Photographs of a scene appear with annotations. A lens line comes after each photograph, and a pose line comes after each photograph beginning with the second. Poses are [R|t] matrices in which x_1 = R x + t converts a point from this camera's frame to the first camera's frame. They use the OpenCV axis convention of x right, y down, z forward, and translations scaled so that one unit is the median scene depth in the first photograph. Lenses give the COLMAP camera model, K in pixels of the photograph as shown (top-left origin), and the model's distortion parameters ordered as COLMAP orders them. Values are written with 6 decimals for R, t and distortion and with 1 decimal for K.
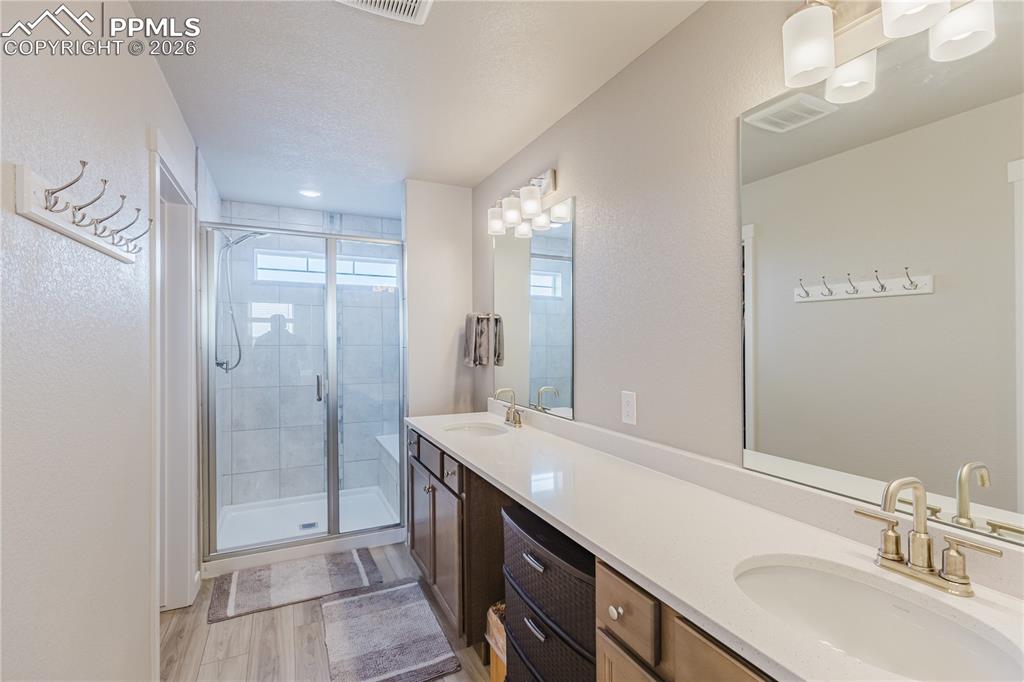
lens RADIAL K [[475.3, 0, 513.4], [0, 475.3, 338.0], [0, 0, 1]] dist [-0.001803, 0.002568]
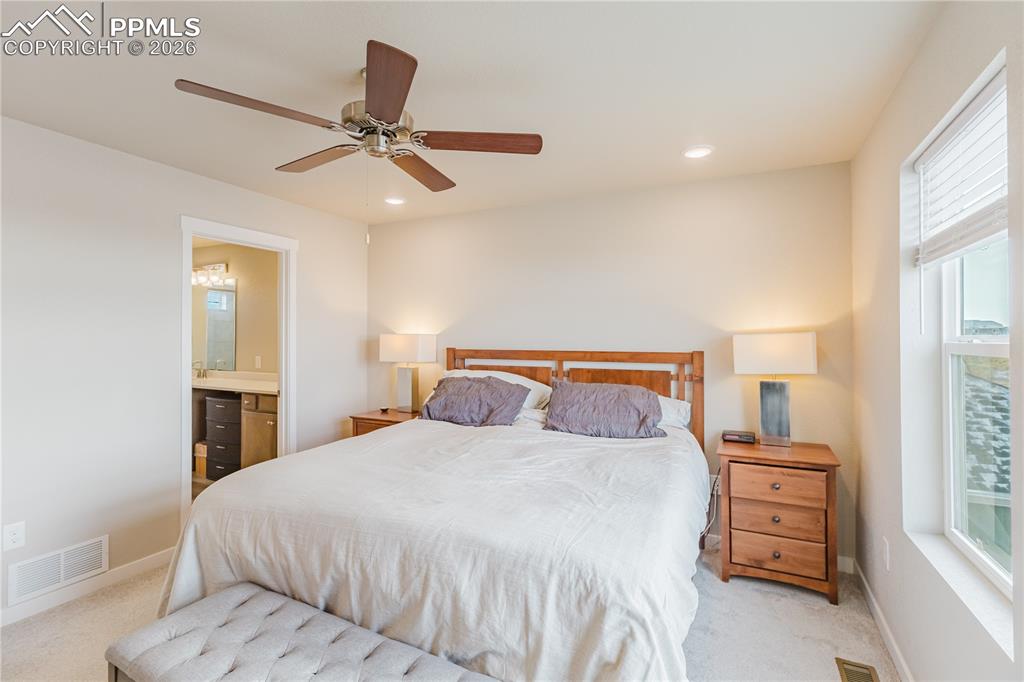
lens RADIAL K [[475.3, 0, 515.1], [0, 475.3, 338.5], [0, 0, 1]] dist [-0.001803, 0.002568]
pose [[0.792272, 0.010464, 0.610079, -0.205491], [-0.004832, 0.999929, -0.010876, 0.022273], [-0.610149, 0.005669, 0.792266, -1.645091]]
